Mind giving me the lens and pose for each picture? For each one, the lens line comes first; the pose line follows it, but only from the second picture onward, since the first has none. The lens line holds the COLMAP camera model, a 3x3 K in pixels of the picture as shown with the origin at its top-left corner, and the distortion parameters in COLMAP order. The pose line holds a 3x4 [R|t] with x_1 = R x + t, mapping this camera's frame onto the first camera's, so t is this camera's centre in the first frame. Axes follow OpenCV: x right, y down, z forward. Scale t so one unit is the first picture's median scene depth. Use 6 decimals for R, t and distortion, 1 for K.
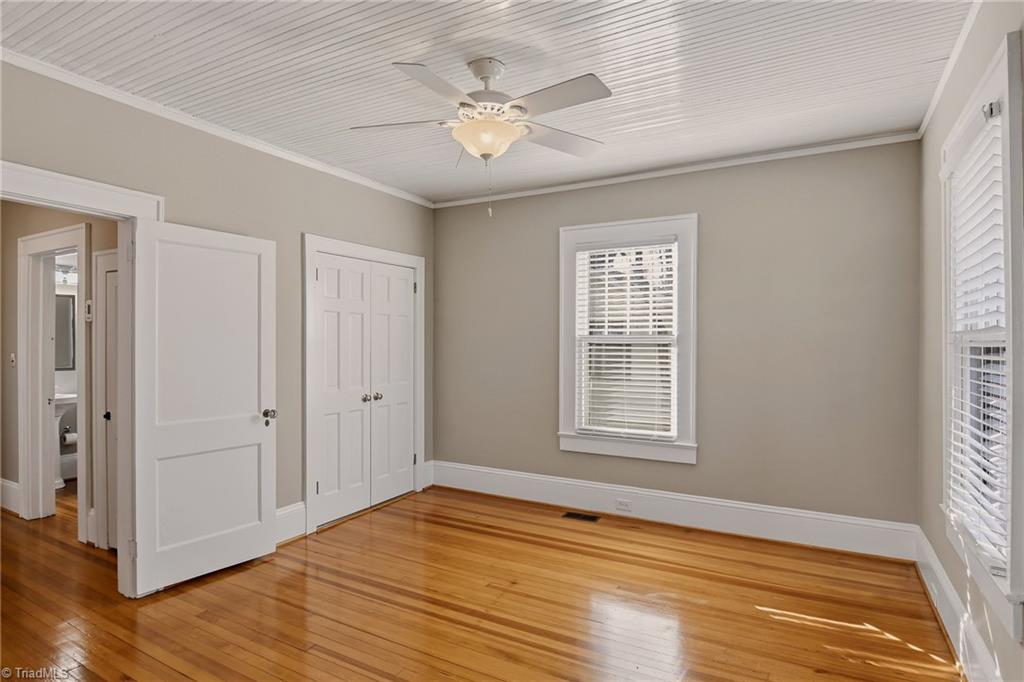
lens RADIAL K [[557.9, 0, 512.5], [0, 557.9, 339.2], [0, 0, 1]] dist [0.004789, -0.008832]
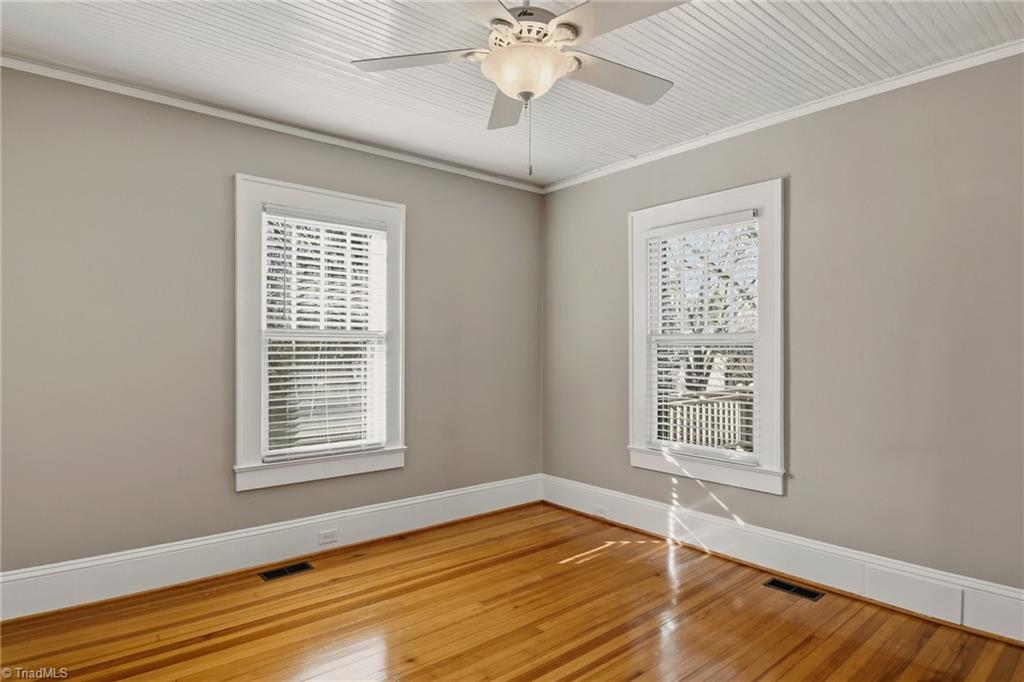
lens RADIAL K [[557.9, 0, 518.9], [0, 557.9, 349.4], [0, 0, 1]] dist [0.004789, -0.008832]
pose [[0.348832, -0.000522, 0.937185, -0.497438], [-0.010515, 0.999935, 0.004471, 0.015024], [-0.937126, -0.011414, 0.348803, 0.474708]]
